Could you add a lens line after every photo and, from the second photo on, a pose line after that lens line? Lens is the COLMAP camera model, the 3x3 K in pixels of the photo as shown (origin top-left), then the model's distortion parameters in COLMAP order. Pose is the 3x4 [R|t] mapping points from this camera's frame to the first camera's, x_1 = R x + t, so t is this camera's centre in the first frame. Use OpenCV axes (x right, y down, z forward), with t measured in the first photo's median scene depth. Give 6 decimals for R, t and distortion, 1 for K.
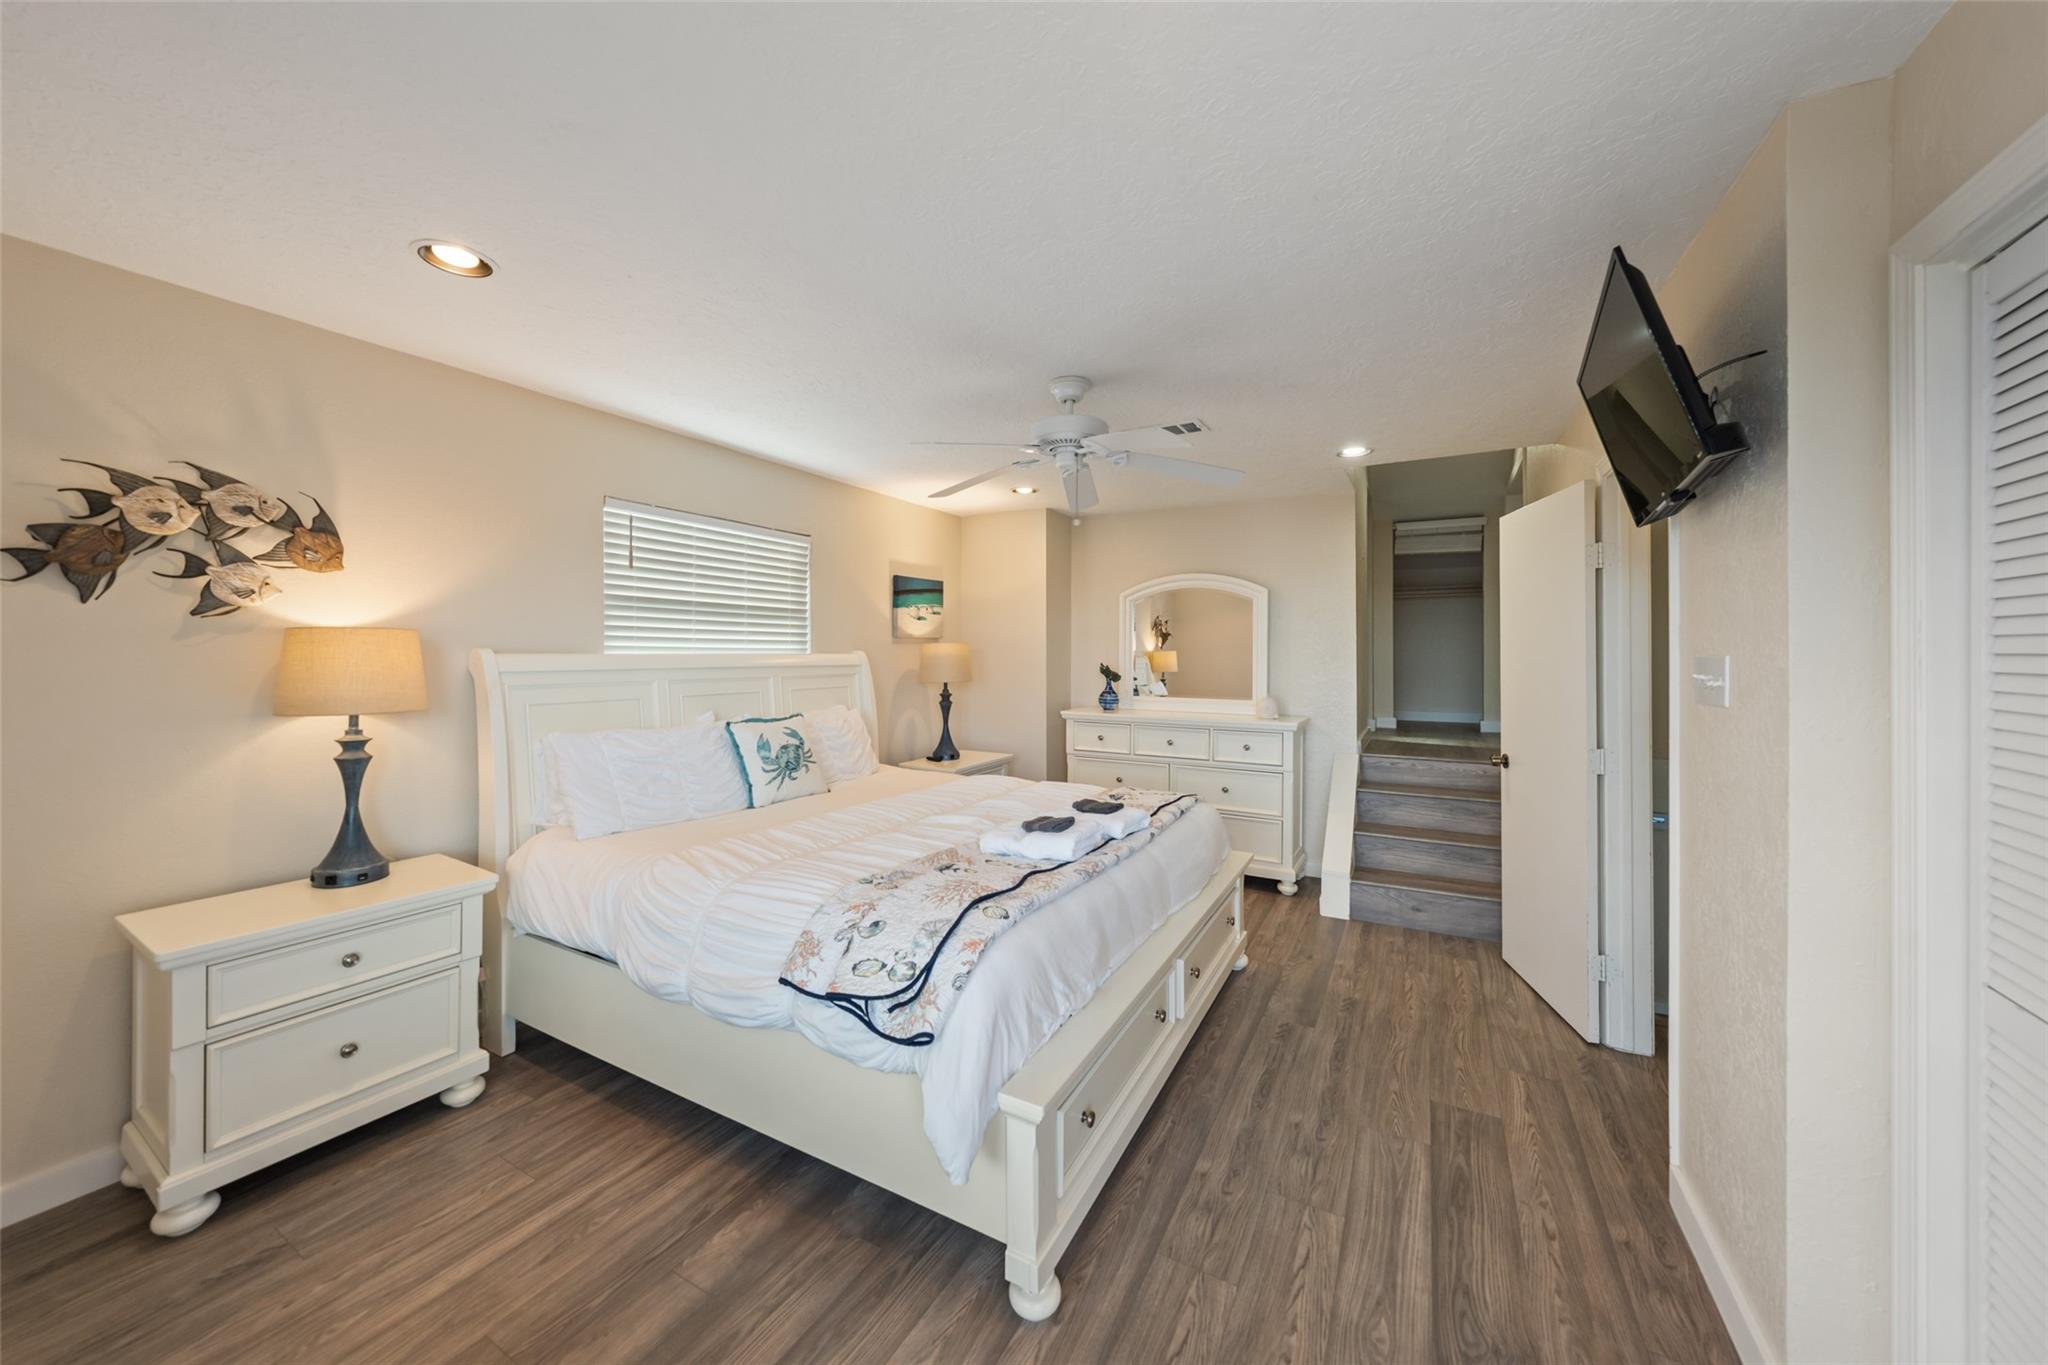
lens RADIAL K [[726.2, 0, 1015.7], [0, 726.2, 643.0], [0, 0, 1]] dist [0.000014, 0.000196]
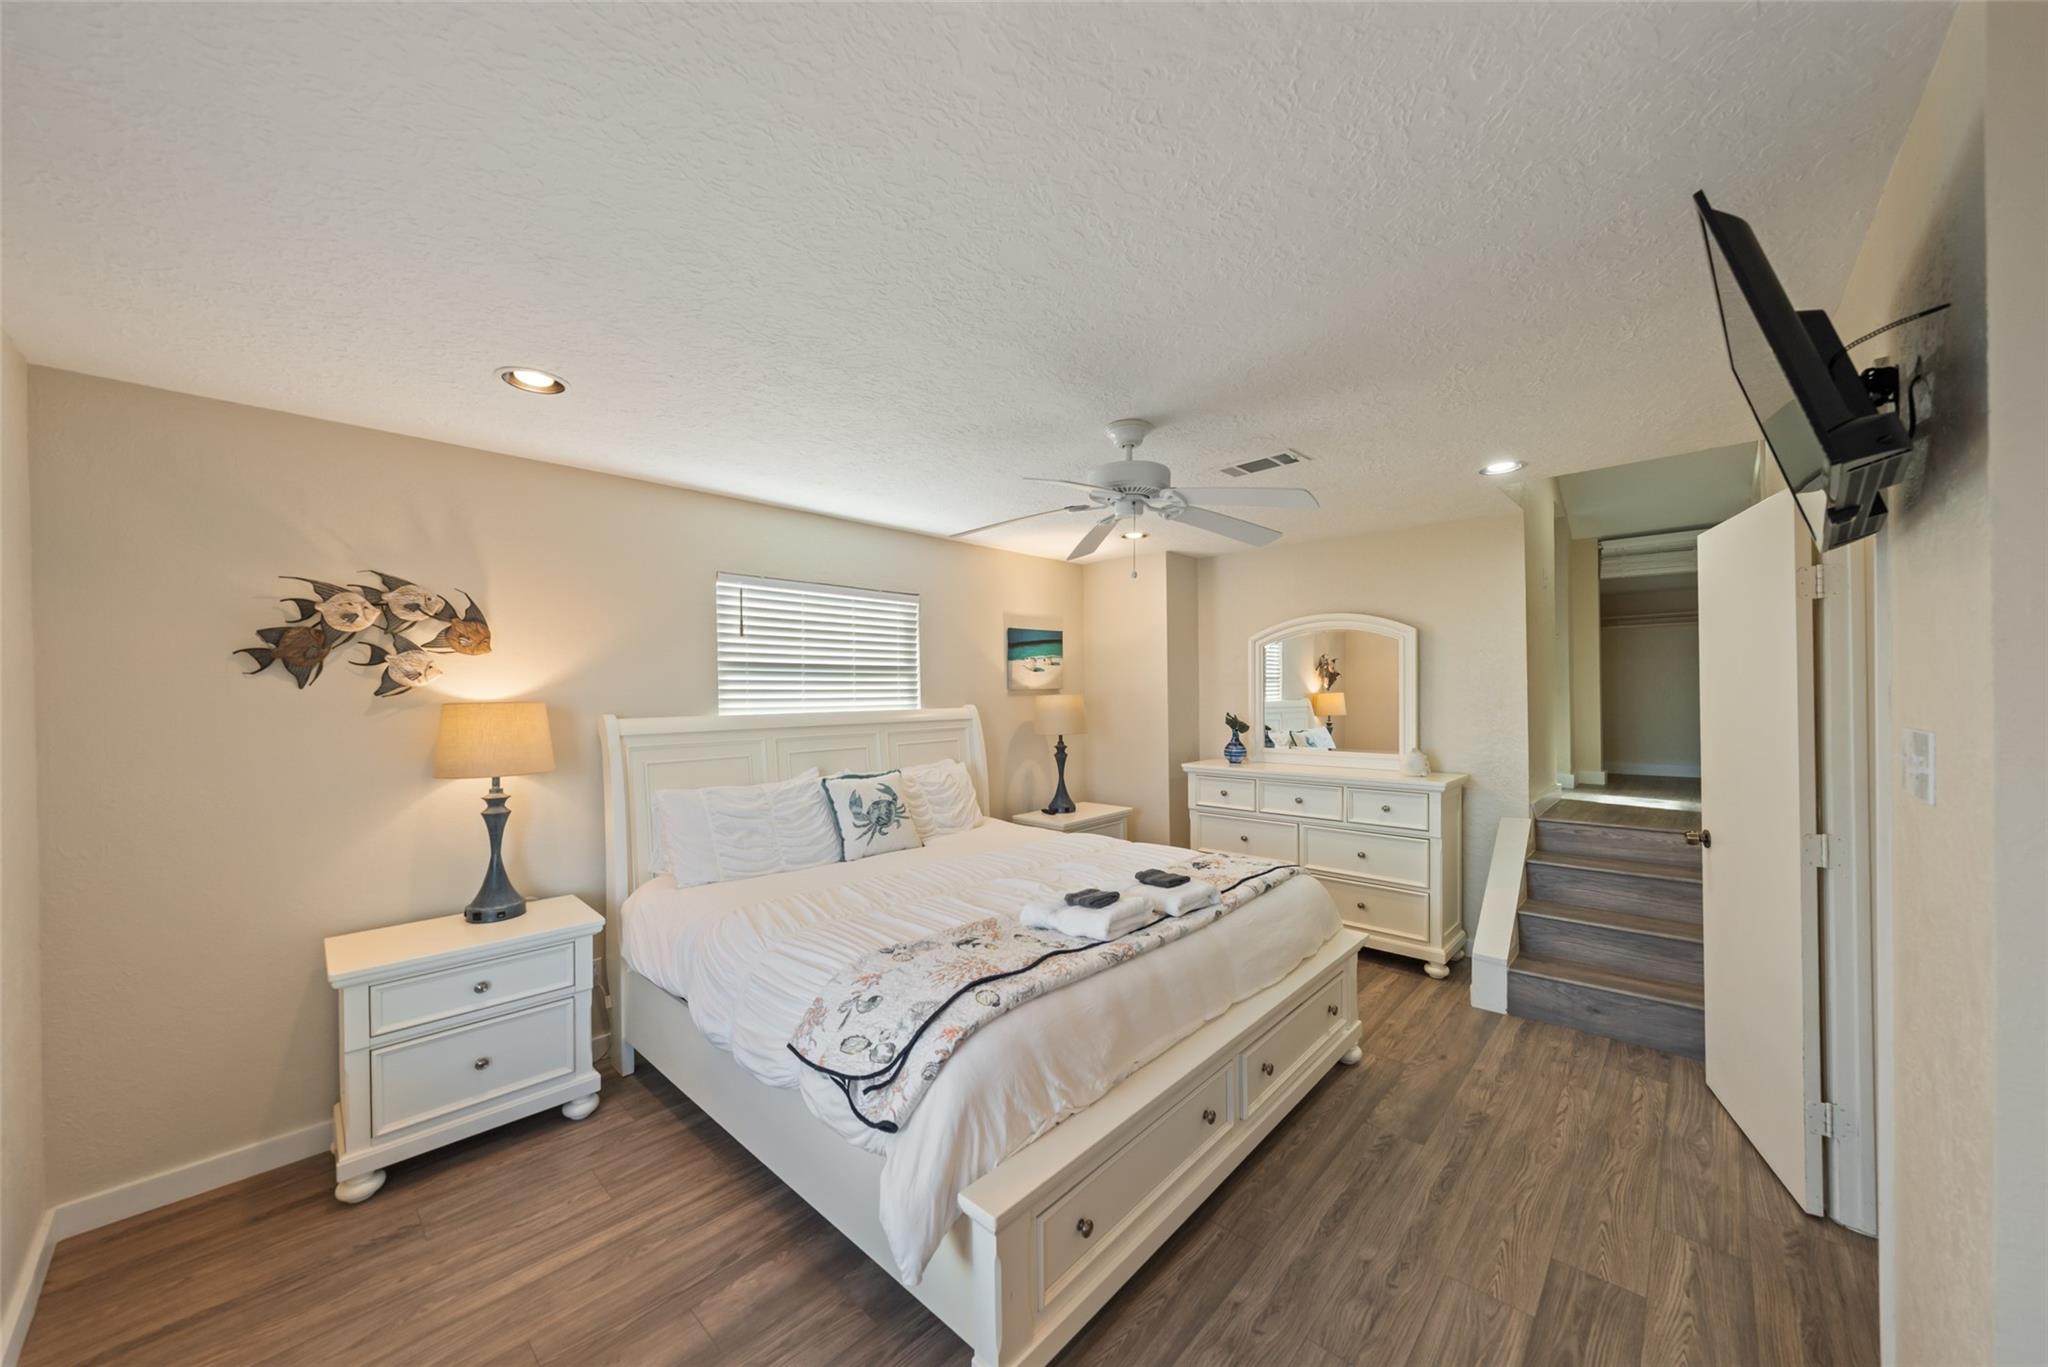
lens RADIAL K [[722.8, 0, 1028.3], [0, 722.8, 687.7], [0, 0, 1]] dist [-0.000896, 0.000337]
pose [[0.970943, -0.016773, -0.238722, 0.207776], [0.018832, 0.999803, 0.006348, -0.035305], [0.238569, -0.010659, 0.971067, 0.071571]]
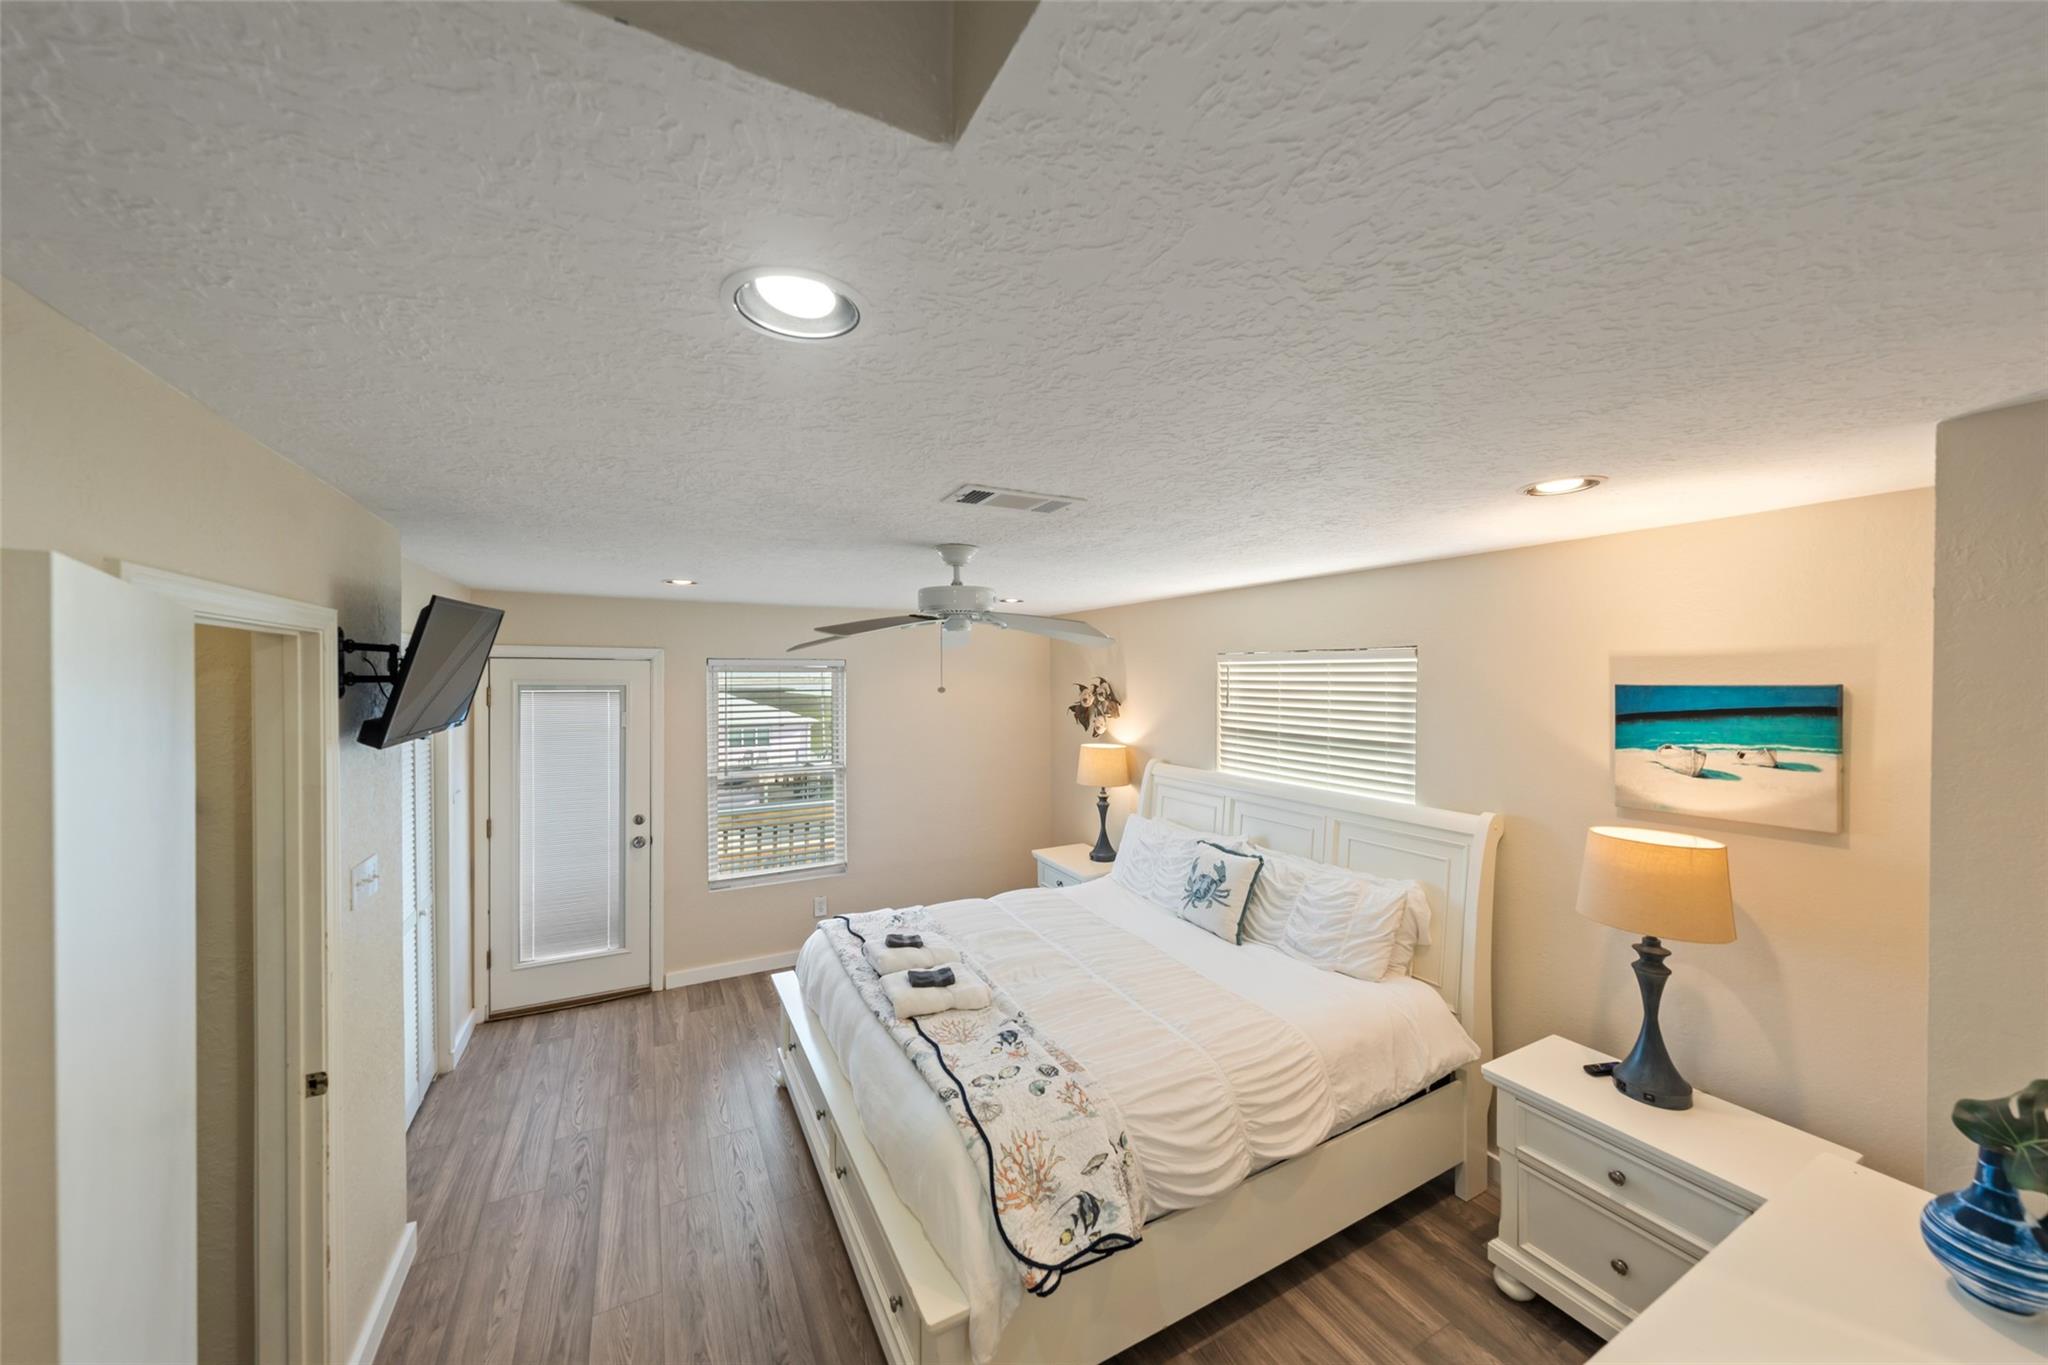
lens RADIAL K [[716.7, 0, 1024.0], [0, 716.7, 682.5], [0, 0, 1]] dist [-0.002556, -0.000140]
pose [[-0.539260, 0.000421, -0.842139, 1.035992], [0.005265, 0.999982, -0.002871, -0.203835], [0.842123, -0.005982, -0.539252, 1.959020]]
